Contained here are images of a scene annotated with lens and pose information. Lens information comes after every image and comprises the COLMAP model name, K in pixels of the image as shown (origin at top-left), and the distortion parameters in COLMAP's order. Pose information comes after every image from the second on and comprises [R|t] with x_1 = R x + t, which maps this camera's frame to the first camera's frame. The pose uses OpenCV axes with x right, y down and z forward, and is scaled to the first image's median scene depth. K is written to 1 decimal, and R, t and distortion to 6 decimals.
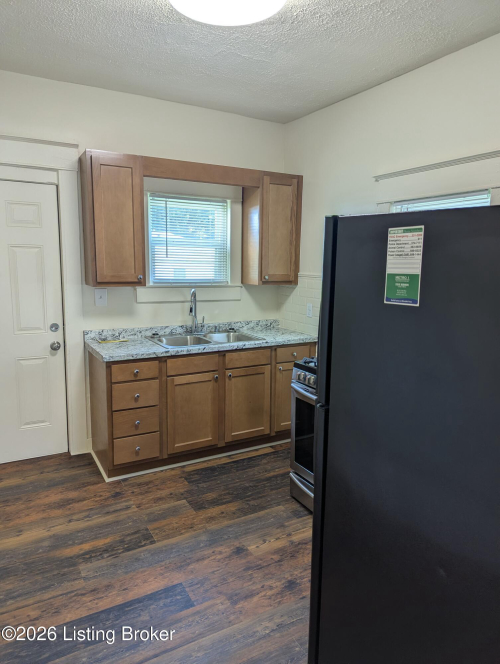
lens RADIAL K [[476.4, 0, 247.4], [0, 476.4, 332.9], [0, 0, 1]] dist [0.040541, -0.008884]
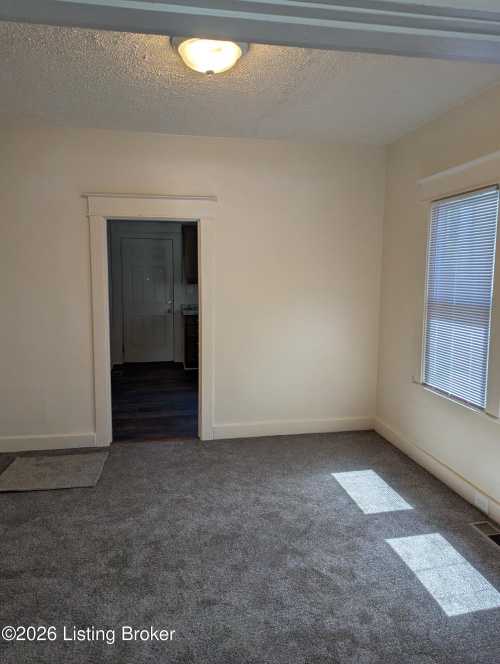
lens RADIAL K [[476.4, 0, 250.8], [0, 476.4, 331.2], [0, 0, 1]] dist [0.040541, -0.008884]
pose [[0.945558, 0.034552, -0.323613, 0.665340], [-0.046931, 0.998432, -0.030525, 0.167328], [0.322051, 0.044051, 0.945697, -0.955194]]
